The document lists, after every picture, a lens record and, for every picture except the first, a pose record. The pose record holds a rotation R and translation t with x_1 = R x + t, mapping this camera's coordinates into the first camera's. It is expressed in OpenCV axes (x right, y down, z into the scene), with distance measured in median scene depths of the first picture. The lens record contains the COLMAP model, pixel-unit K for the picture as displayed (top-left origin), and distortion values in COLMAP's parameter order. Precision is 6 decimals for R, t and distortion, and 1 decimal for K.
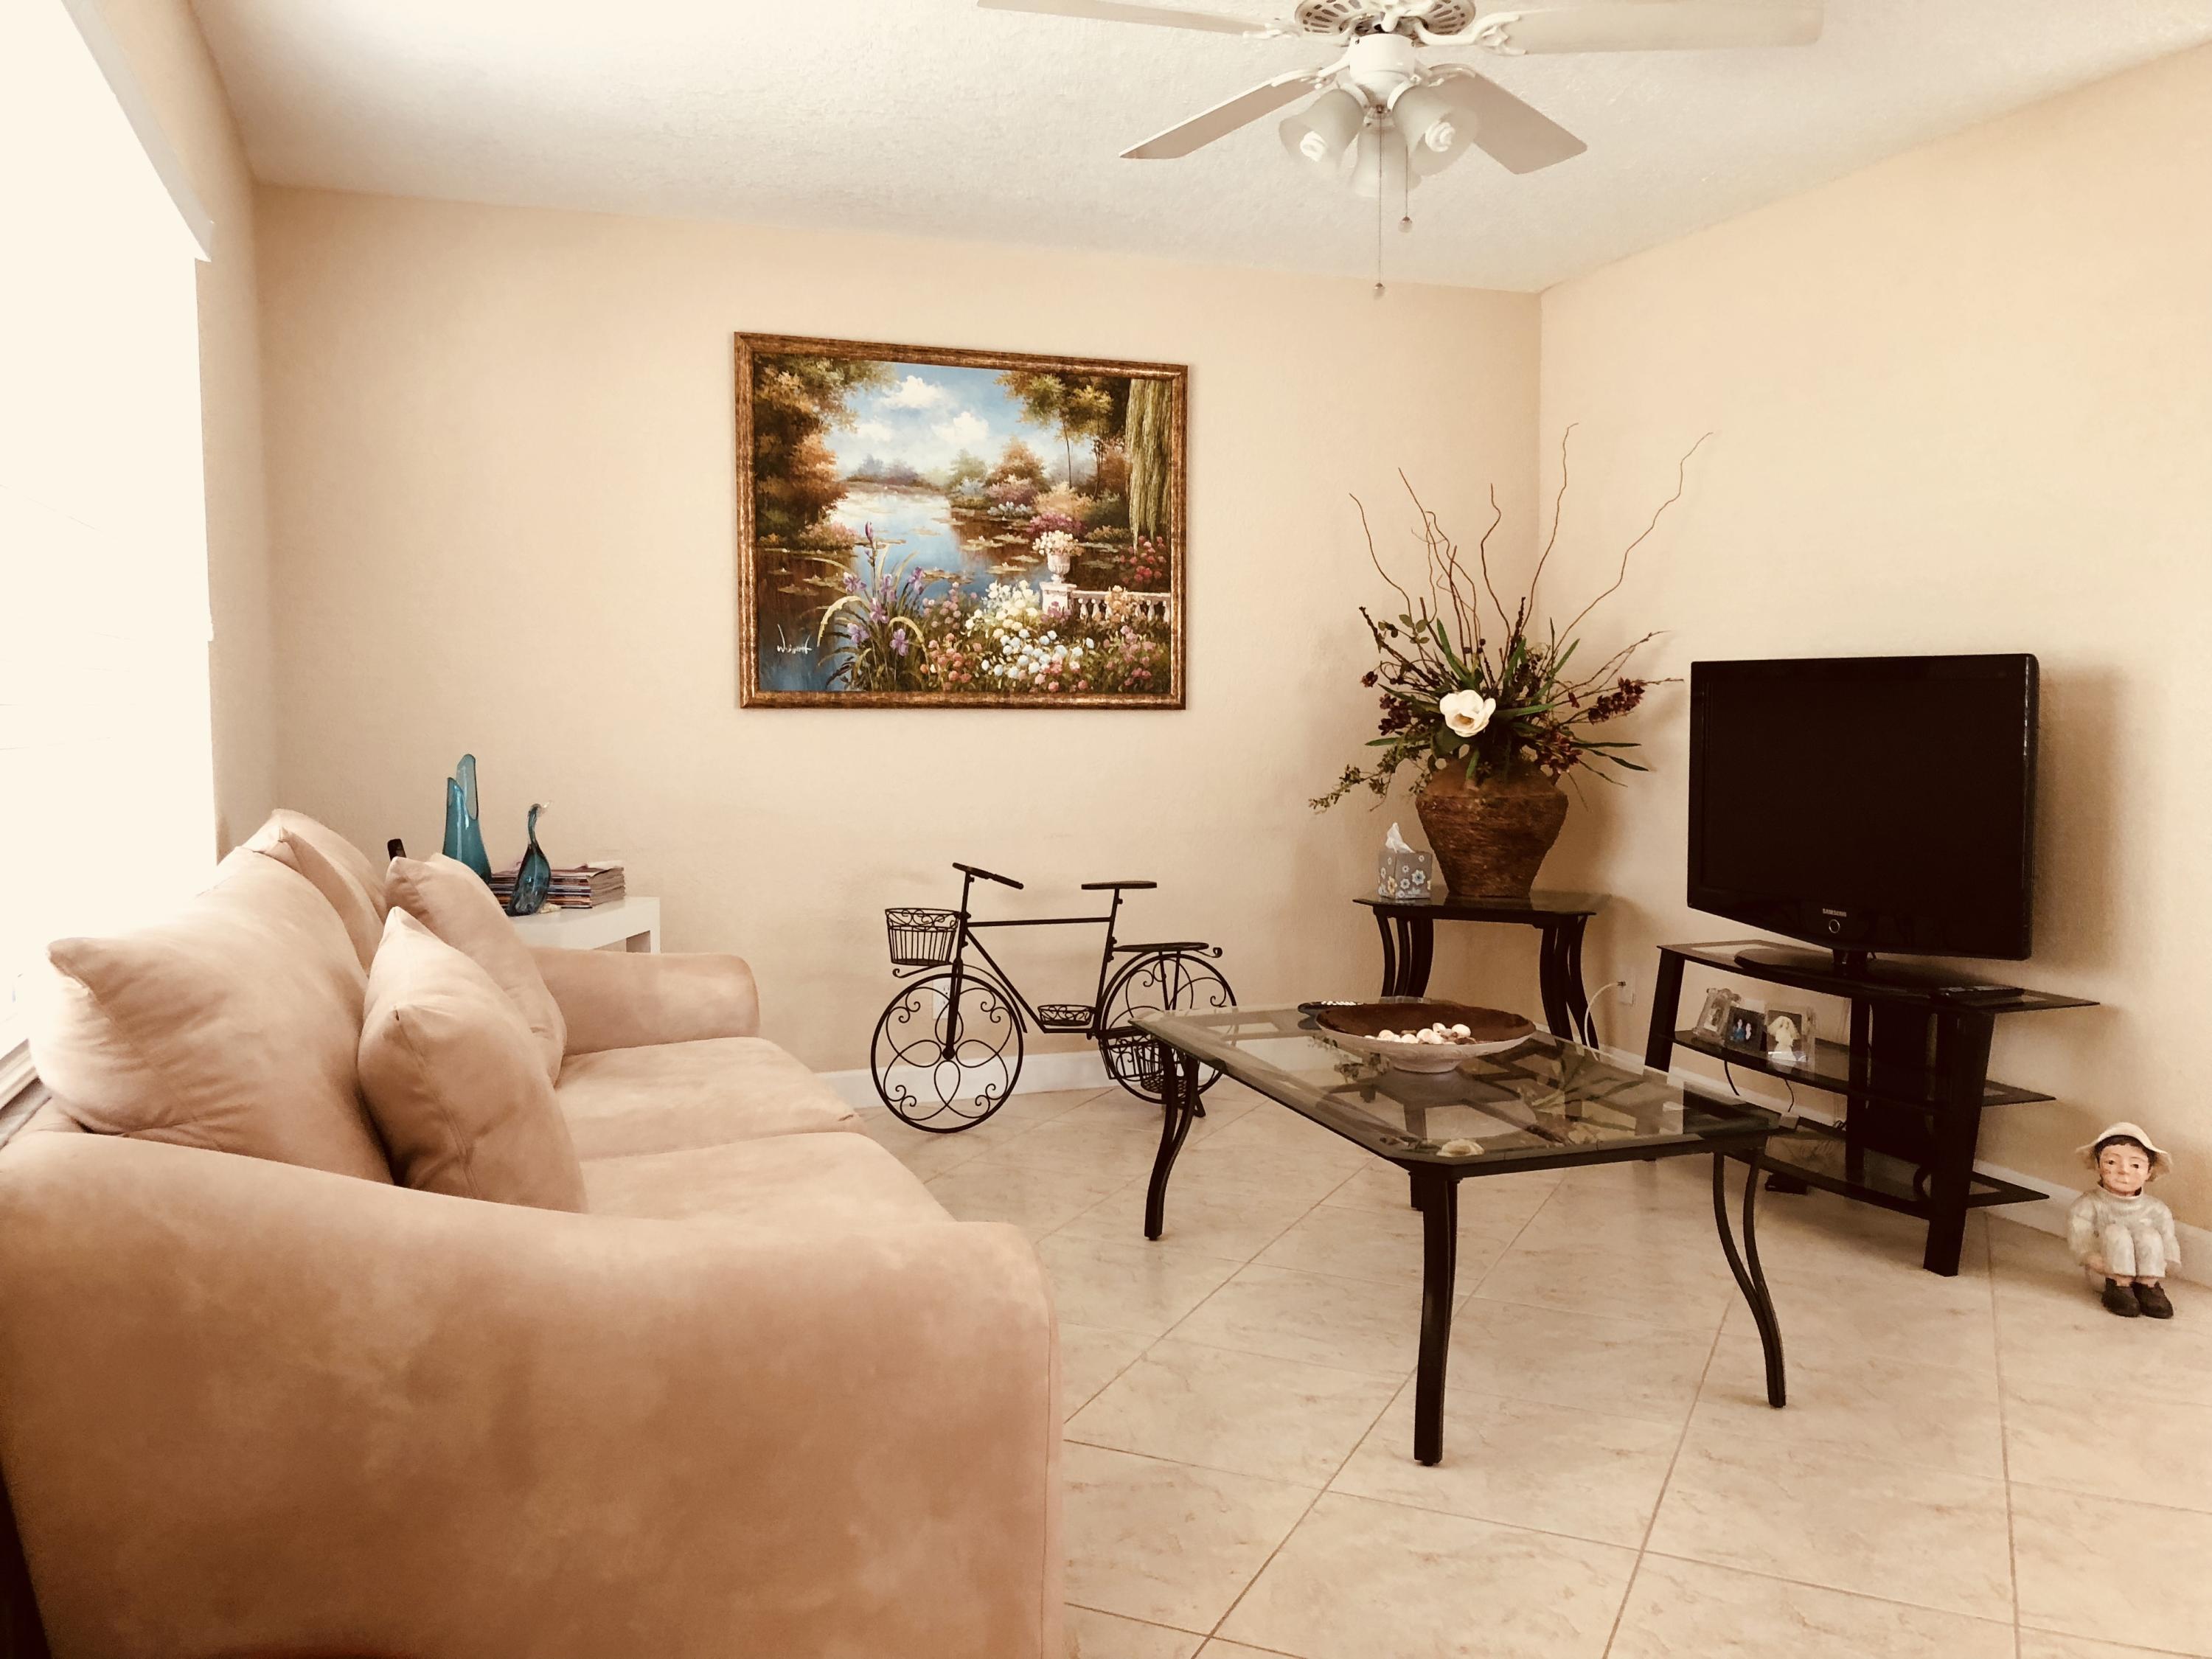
lens RADIAL K [[1804.8, 0, 1101.6], [0, 1804.8, 866.9], [0, 0, 1]] dist [0.179732, -0.398834]
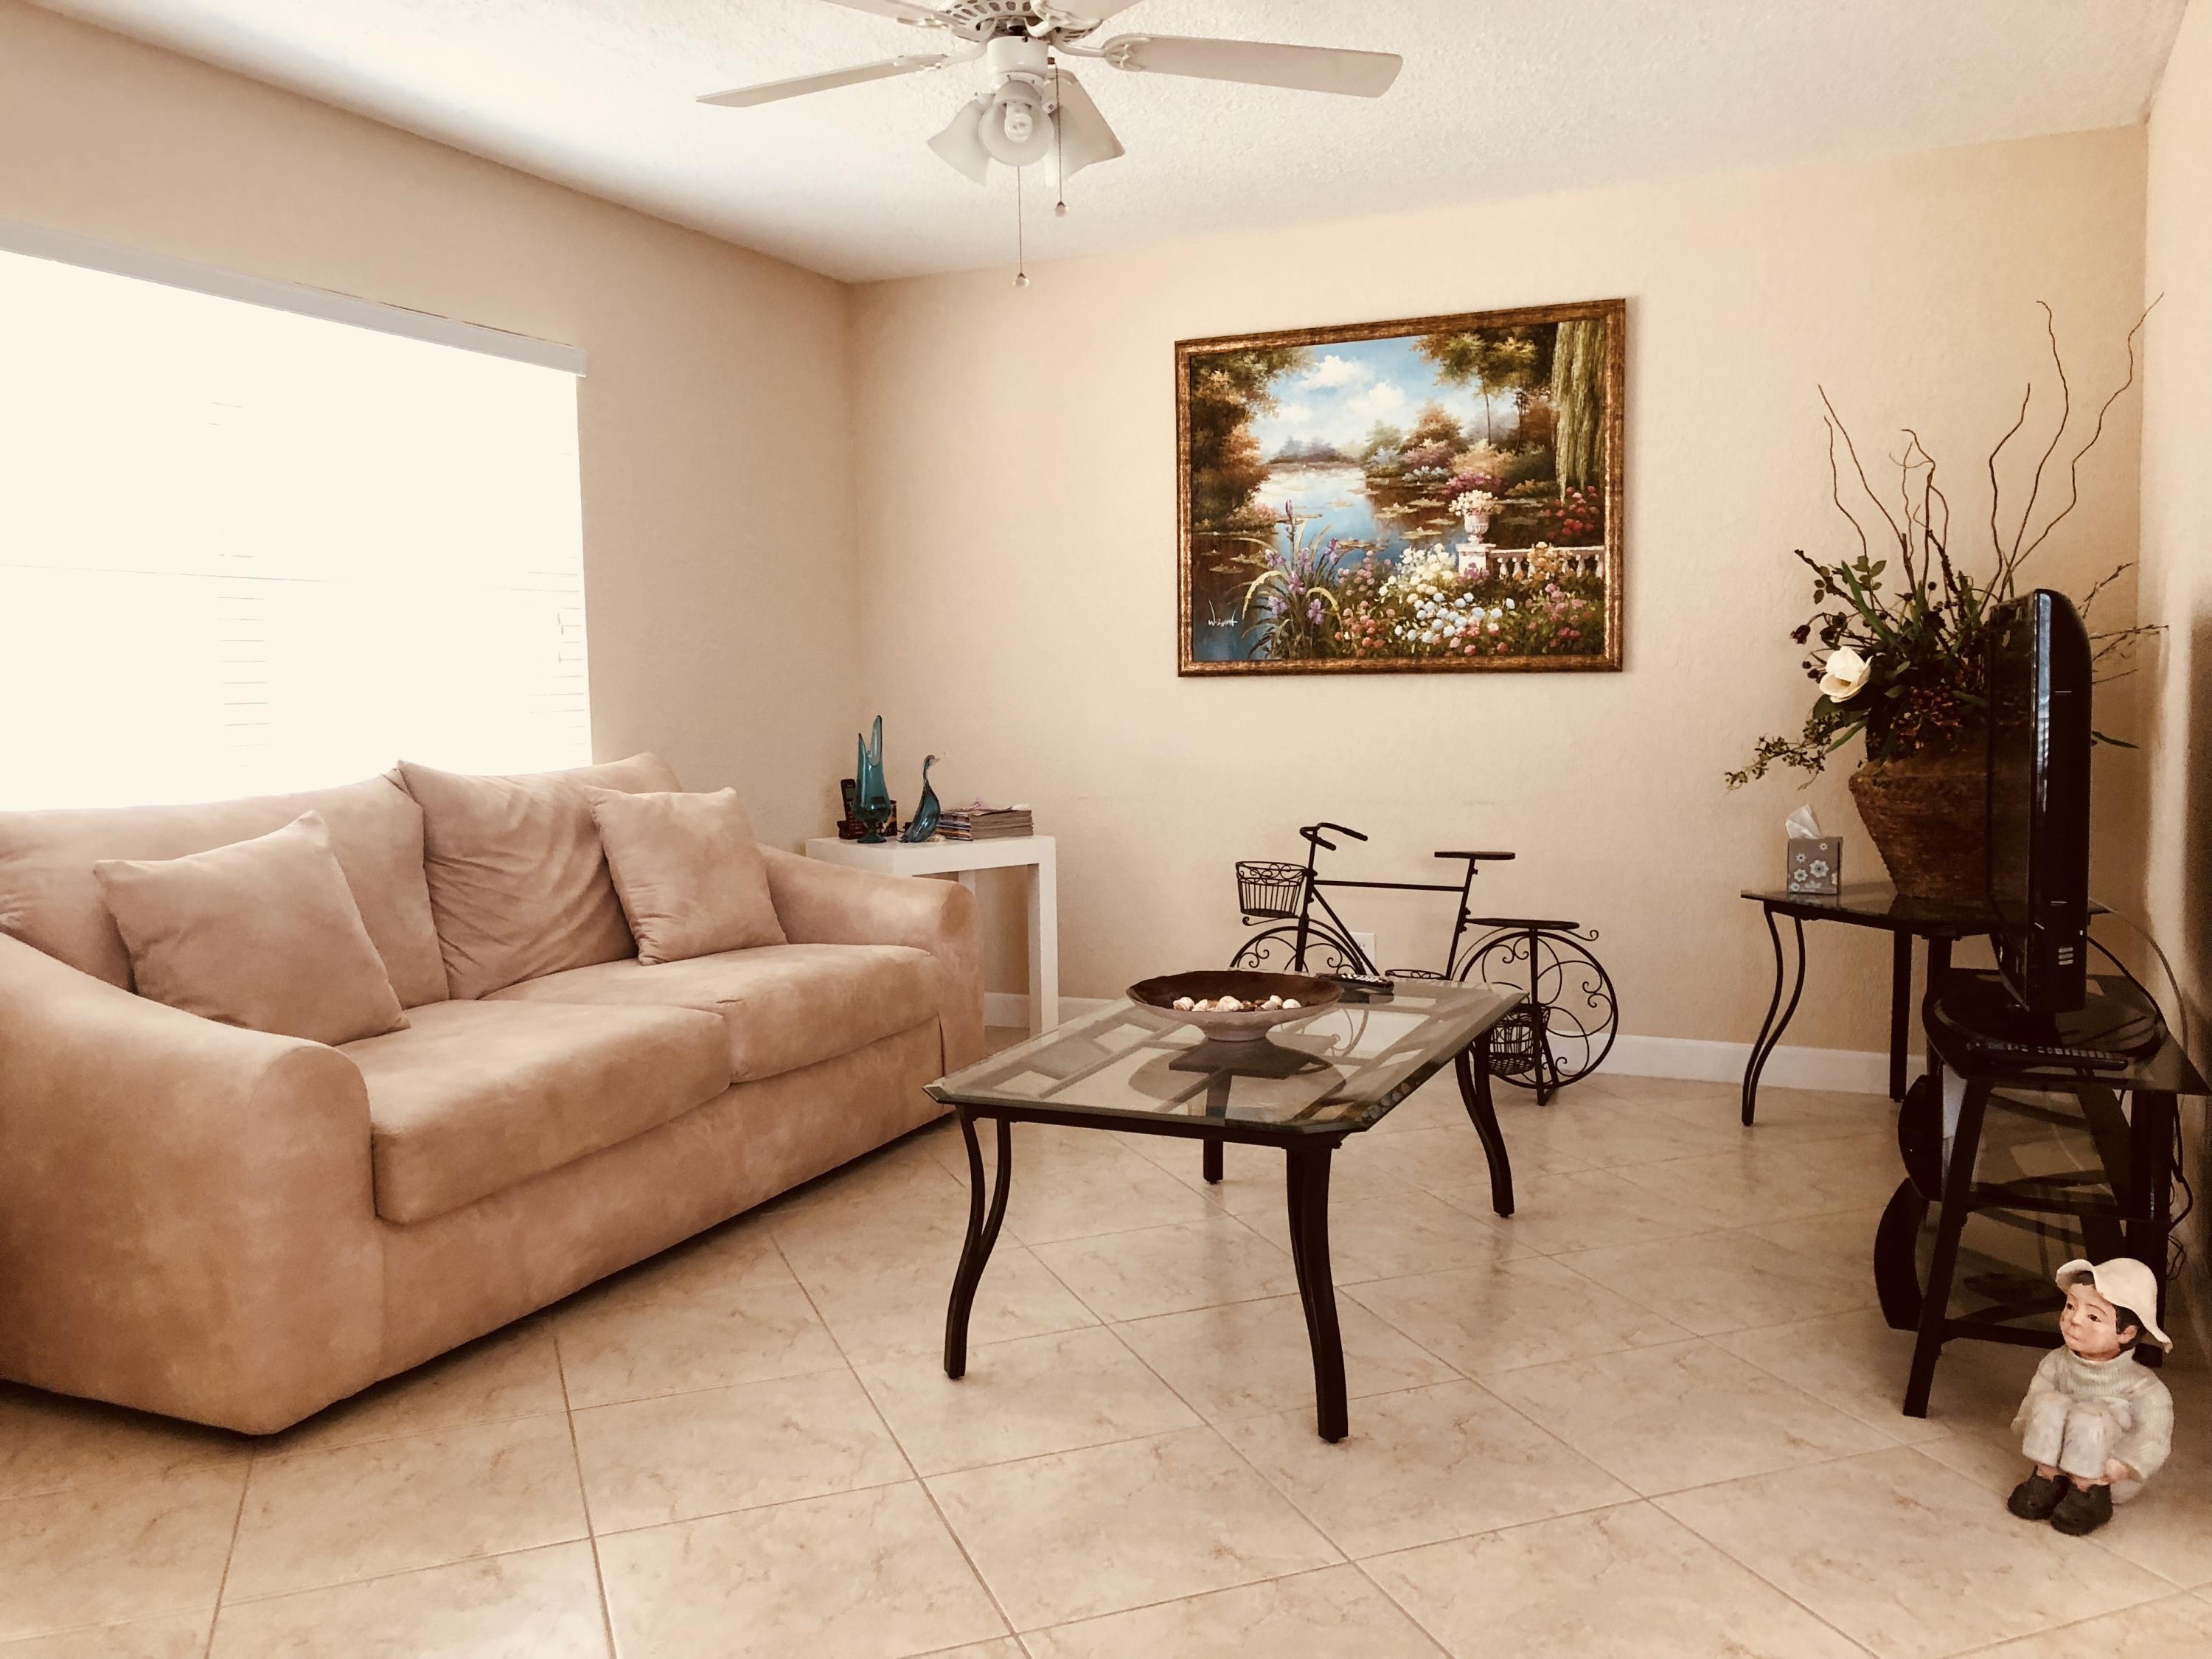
lens RADIAL K [[1804.8, 0, 1101.6], [0, 1804.8, 866.9], [0, 0, 1]] dist [0.179732, -0.398834]
pose [[0.710770, 0.067609, -0.700167, 0.543025], [-0.051550, 0.997700, 0.044008, -0.015726], [0.701533, 0.004814, 0.712621, 0.159676]]
